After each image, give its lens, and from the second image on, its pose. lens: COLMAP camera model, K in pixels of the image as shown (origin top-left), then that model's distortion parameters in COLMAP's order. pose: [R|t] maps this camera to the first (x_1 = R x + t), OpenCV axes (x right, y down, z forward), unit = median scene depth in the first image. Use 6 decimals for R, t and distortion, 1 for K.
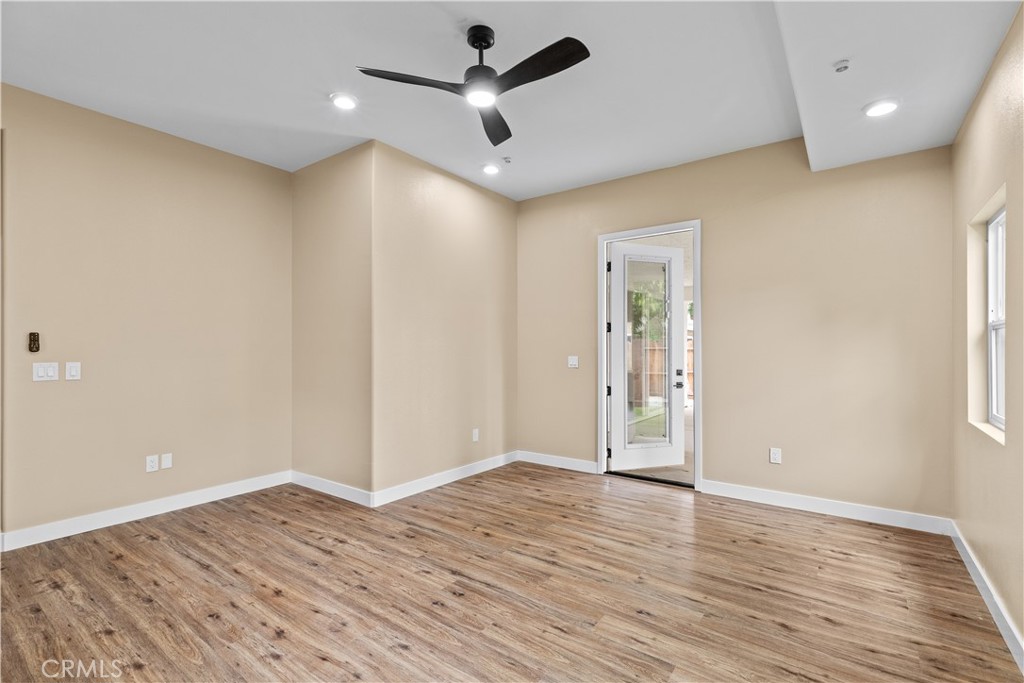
lens RADIAL K [[464.8, 0, 513.0], [0, 464.8, 344.3], [0, 0, 1]] dist [0.010909, -0.002736]
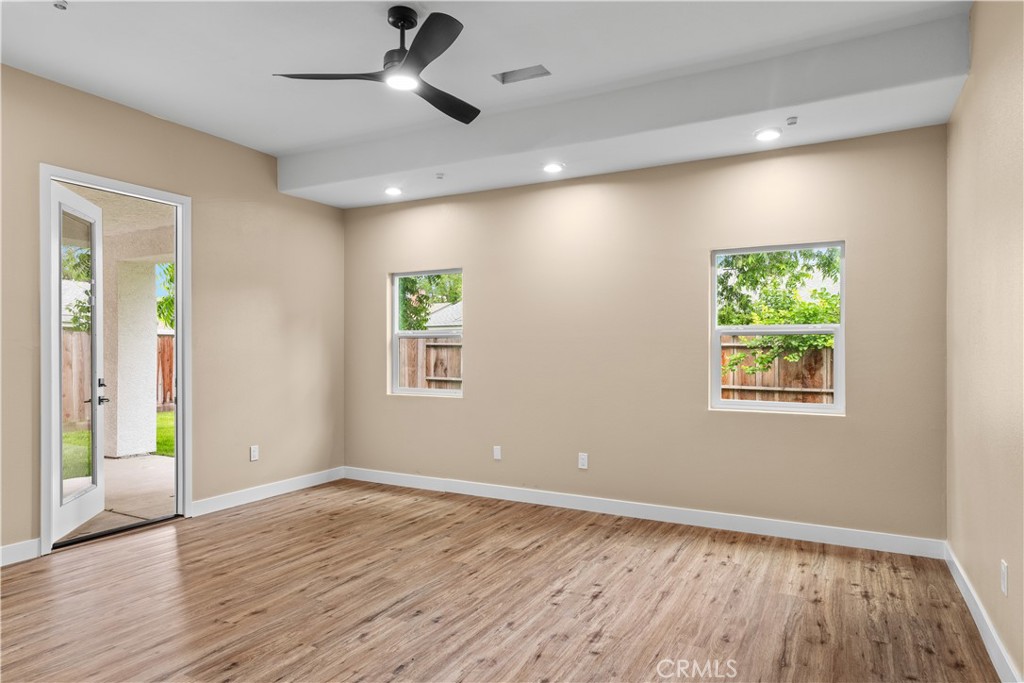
lens RADIAL K [[618.5, 0, 502.0], [0, 618.5, 344.5], [0, 0, 1]] dist [0.012168, -0.002571]
pose [[-0.120546, 0.006990, 0.992683, -1.375821], [-0.009553, 0.999921, -0.008202, 0.006409], [-0.992662, -0.010472, -0.120470, 0.988792]]
